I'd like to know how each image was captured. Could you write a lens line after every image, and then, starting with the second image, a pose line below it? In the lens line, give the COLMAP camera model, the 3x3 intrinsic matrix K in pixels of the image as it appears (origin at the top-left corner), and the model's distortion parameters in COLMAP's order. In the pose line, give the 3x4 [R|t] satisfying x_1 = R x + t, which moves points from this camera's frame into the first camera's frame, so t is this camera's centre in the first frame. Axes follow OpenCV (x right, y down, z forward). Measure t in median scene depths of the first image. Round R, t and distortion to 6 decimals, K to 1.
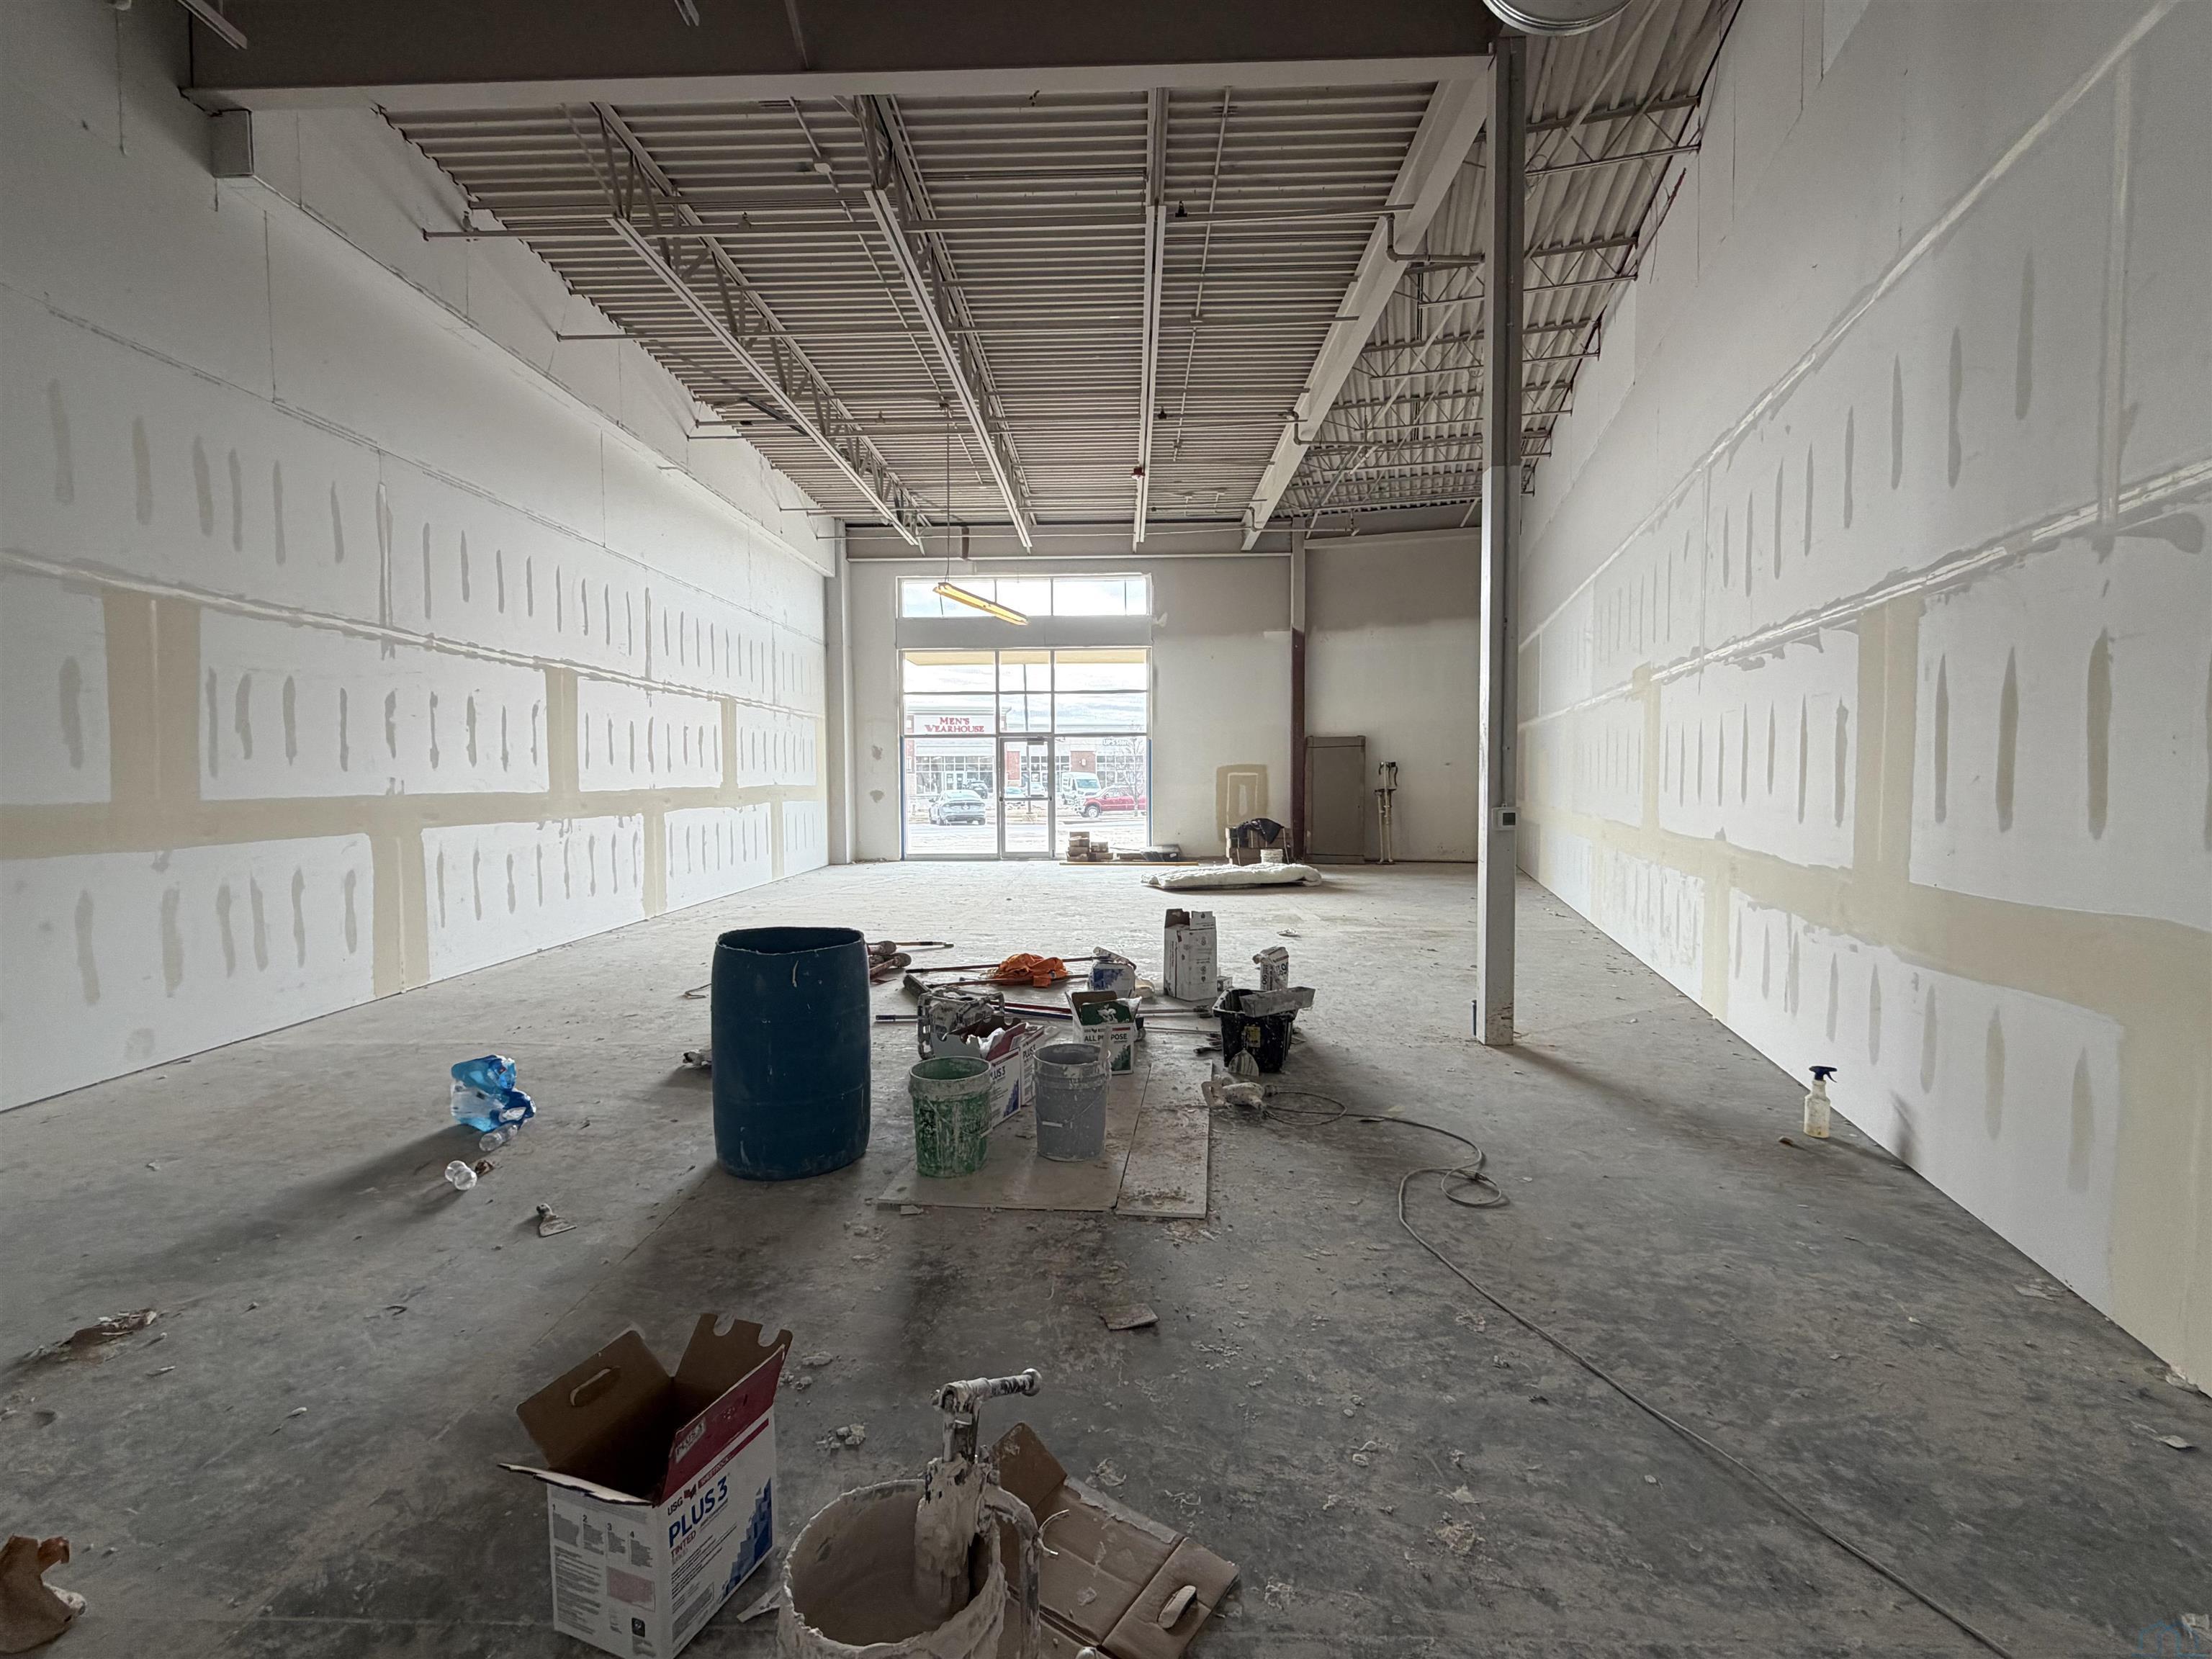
lens RADIAL K [[981.5, 0, 1106.0], [0, 981.5, 829.5], [0, 0, 1]] dist [-0.000618, 0.000054]
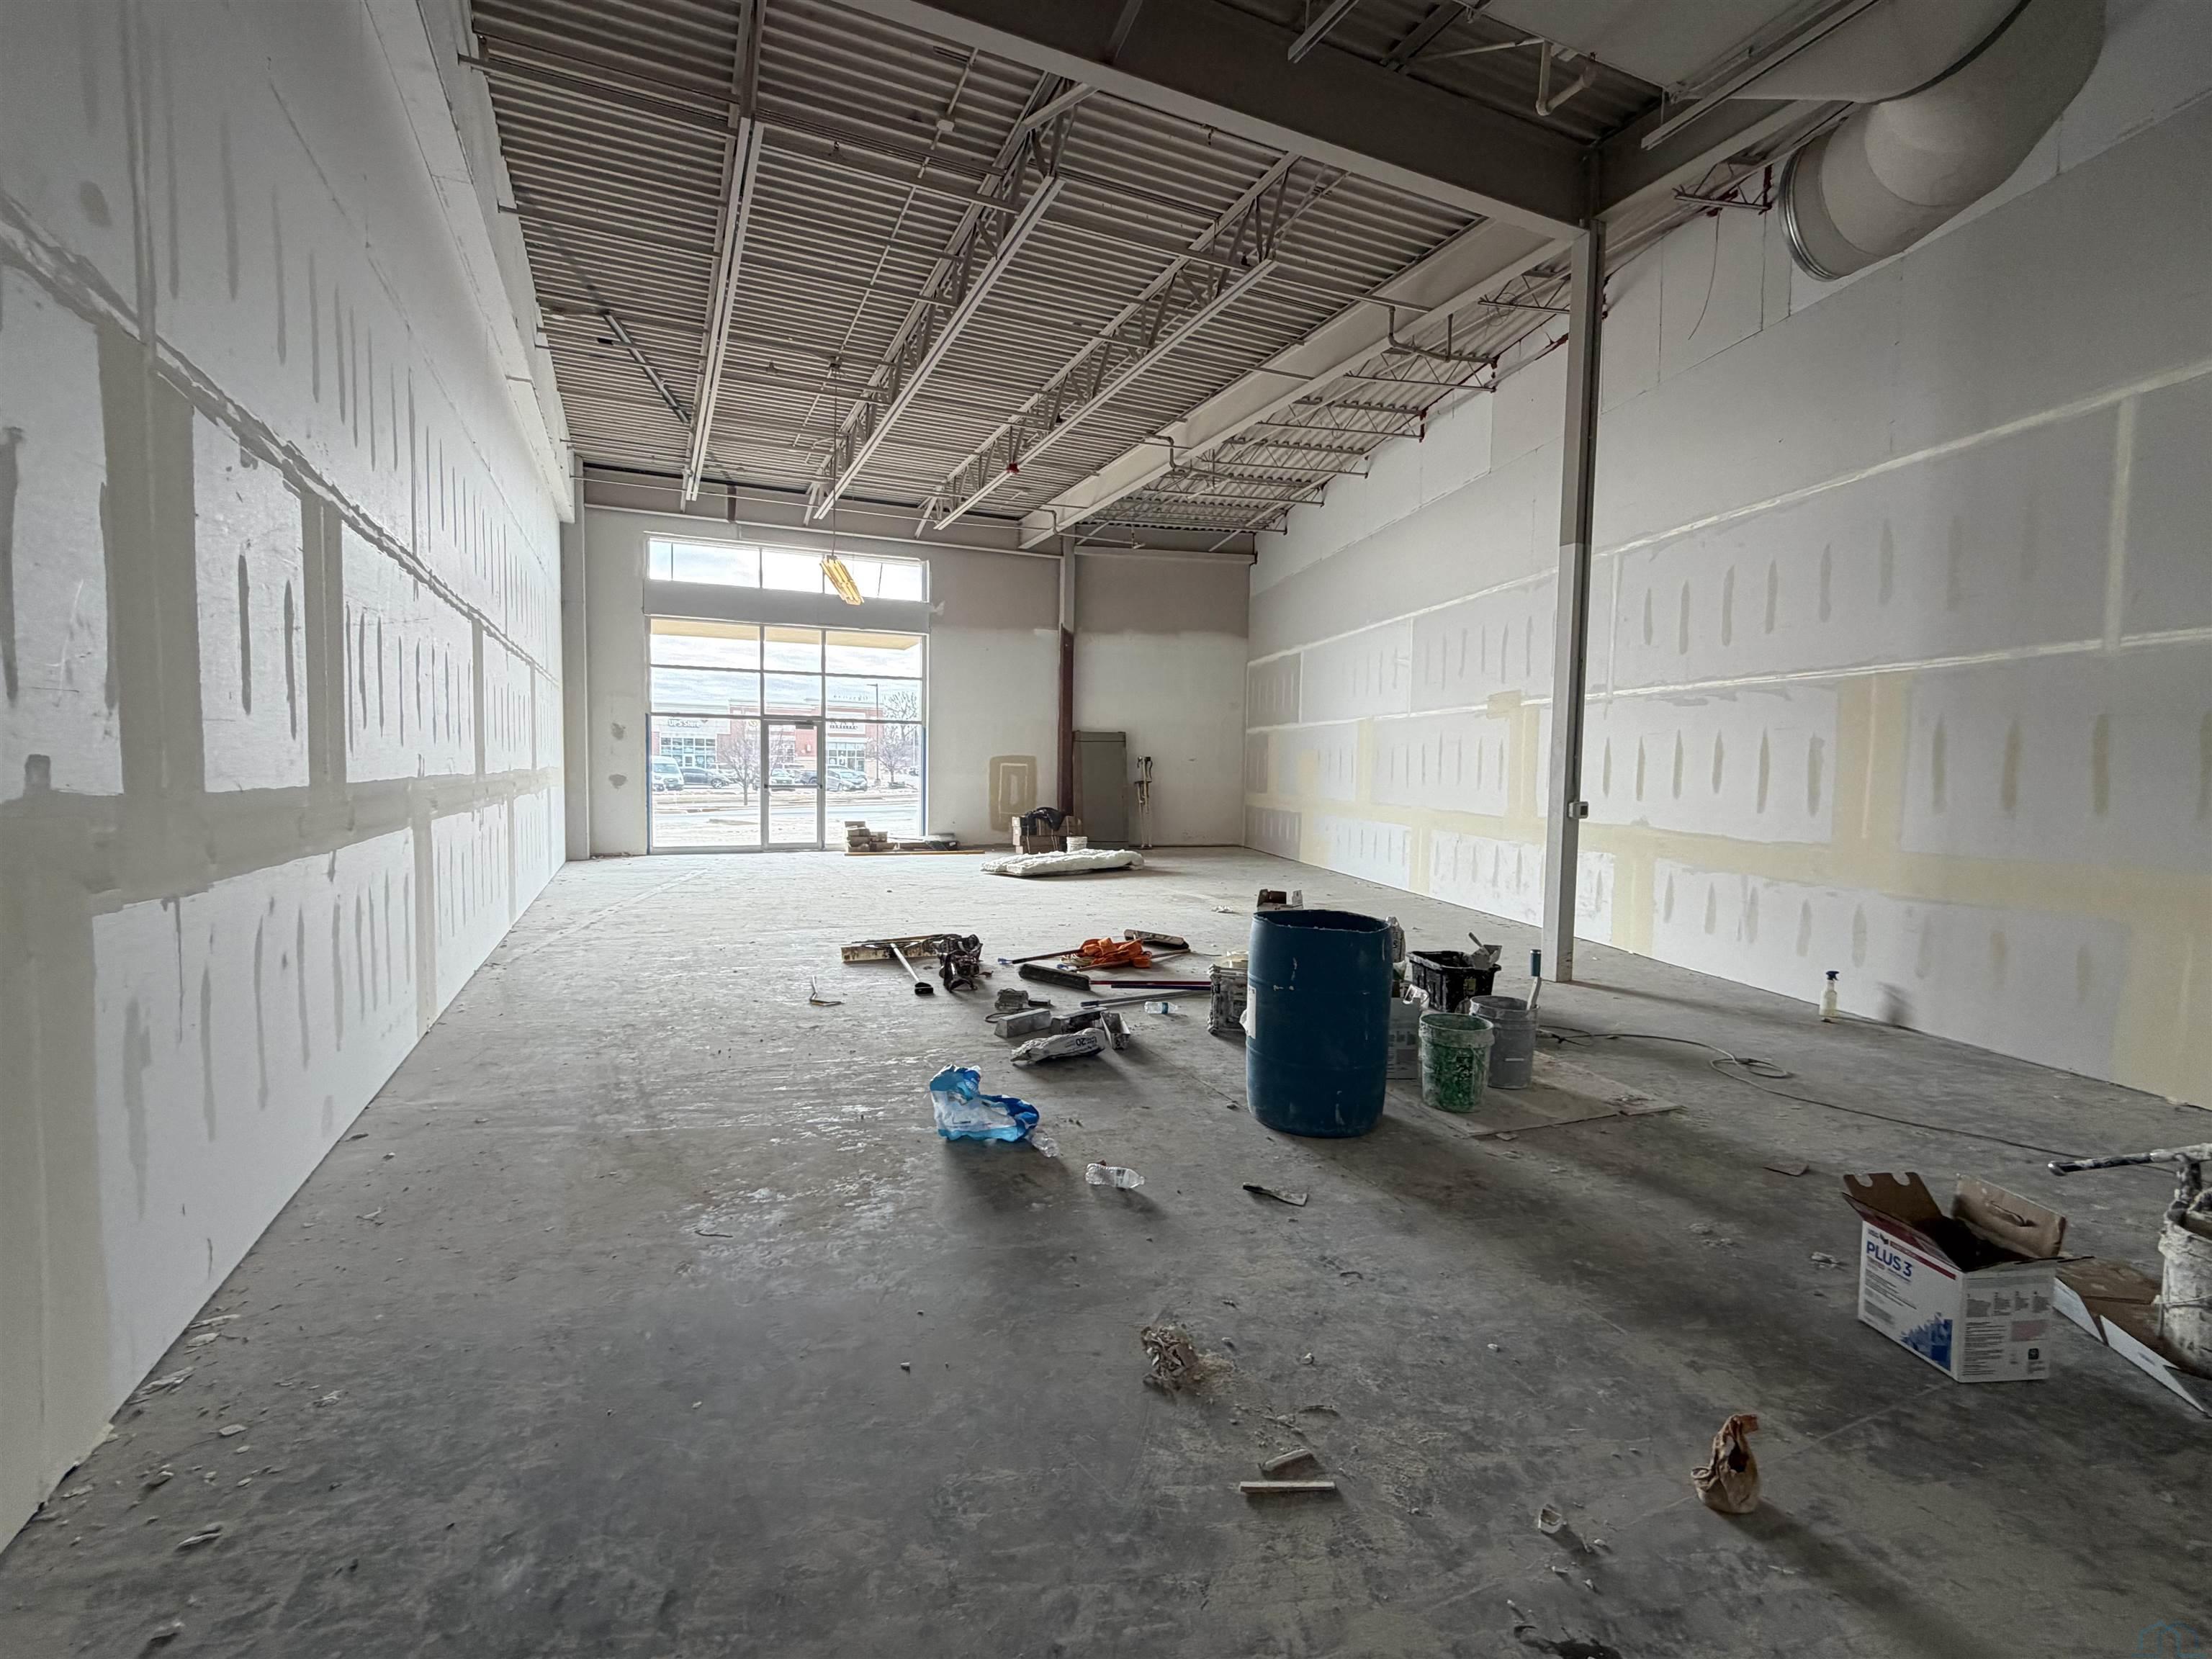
lens RADIAL K [[981.5, 0, 1106.0], [0, 981.5, 829.5], [0, 0, 1]] dist [-0.000618, 0.000054]
pose [[0.898242, -0.007690, 0.439434, -0.250757], [0.002440, 0.999919, 0.012511, -0.001031], [-0.439494, -0.010166, 0.898188, 0.029805]]
